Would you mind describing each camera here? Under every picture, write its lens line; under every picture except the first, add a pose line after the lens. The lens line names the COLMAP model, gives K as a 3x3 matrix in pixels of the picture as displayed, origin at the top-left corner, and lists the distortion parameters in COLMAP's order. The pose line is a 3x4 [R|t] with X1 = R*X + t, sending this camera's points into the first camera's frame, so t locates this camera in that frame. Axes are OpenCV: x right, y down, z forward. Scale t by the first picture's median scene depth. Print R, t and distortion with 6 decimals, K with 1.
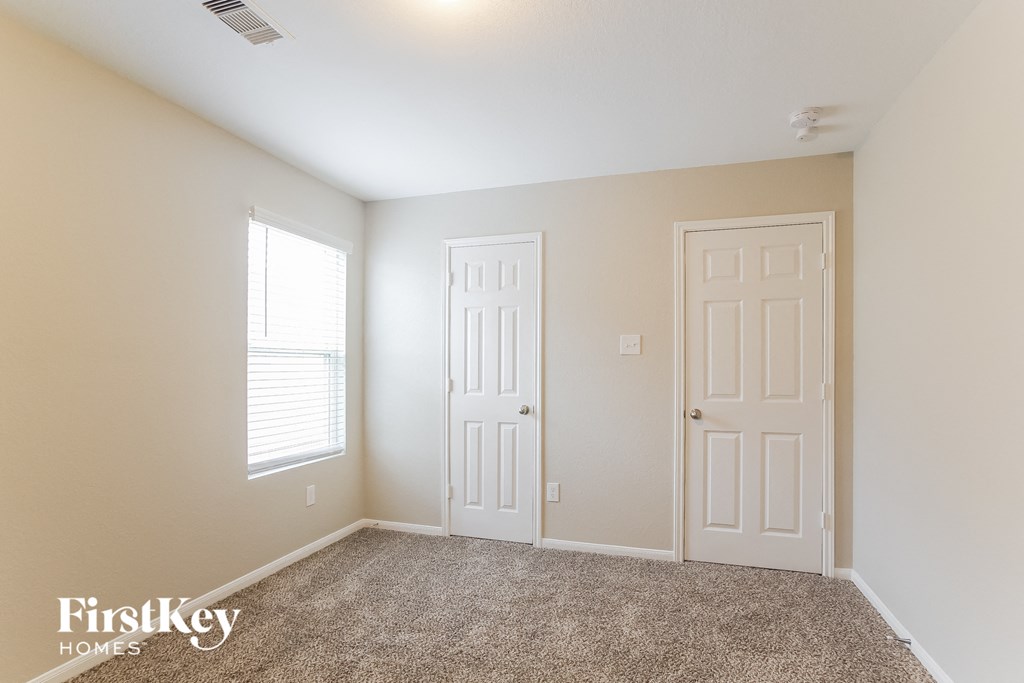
lens RADIAL K [[506.1, 0, 510.3], [0, 506.1, 356.5], [0, 0, 1]] dist [0.000465, 0.000211]
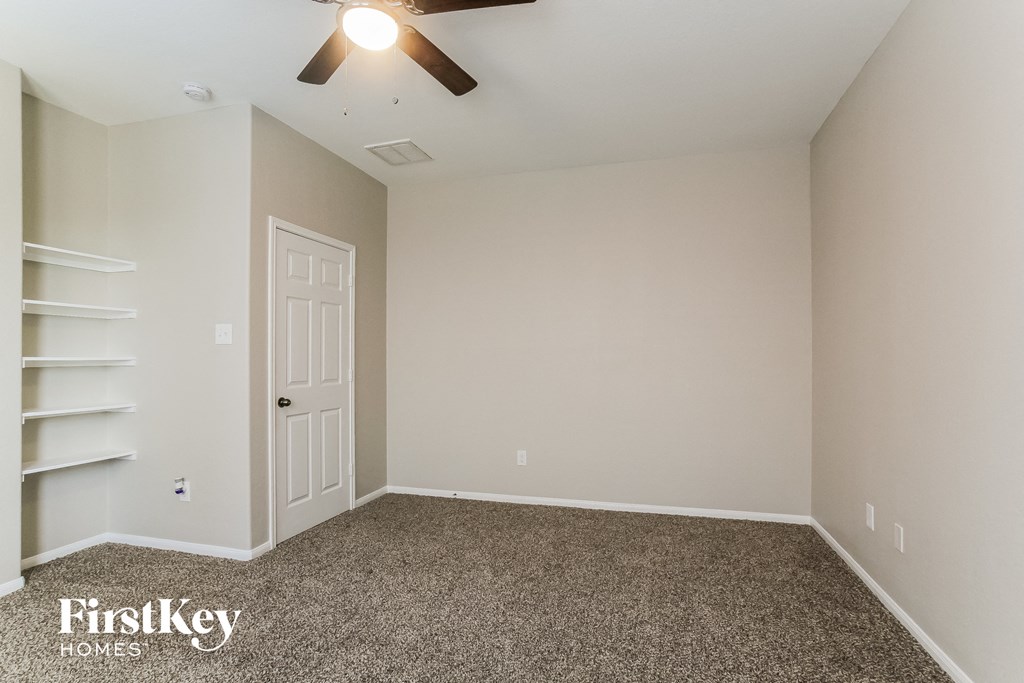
lens RADIAL K [[506.1, 0, 510.3], [0, 506.1, 356.5], [0, 0, 1]] dist [0.000465, 0.000211]
pose [[-0.012466, 0.003482, 0.999916, -0.699177], [0.003225, 0.999989, -0.003443, 0.024042], [-0.999917, 0.003181, -0.012478, 0.538103]]
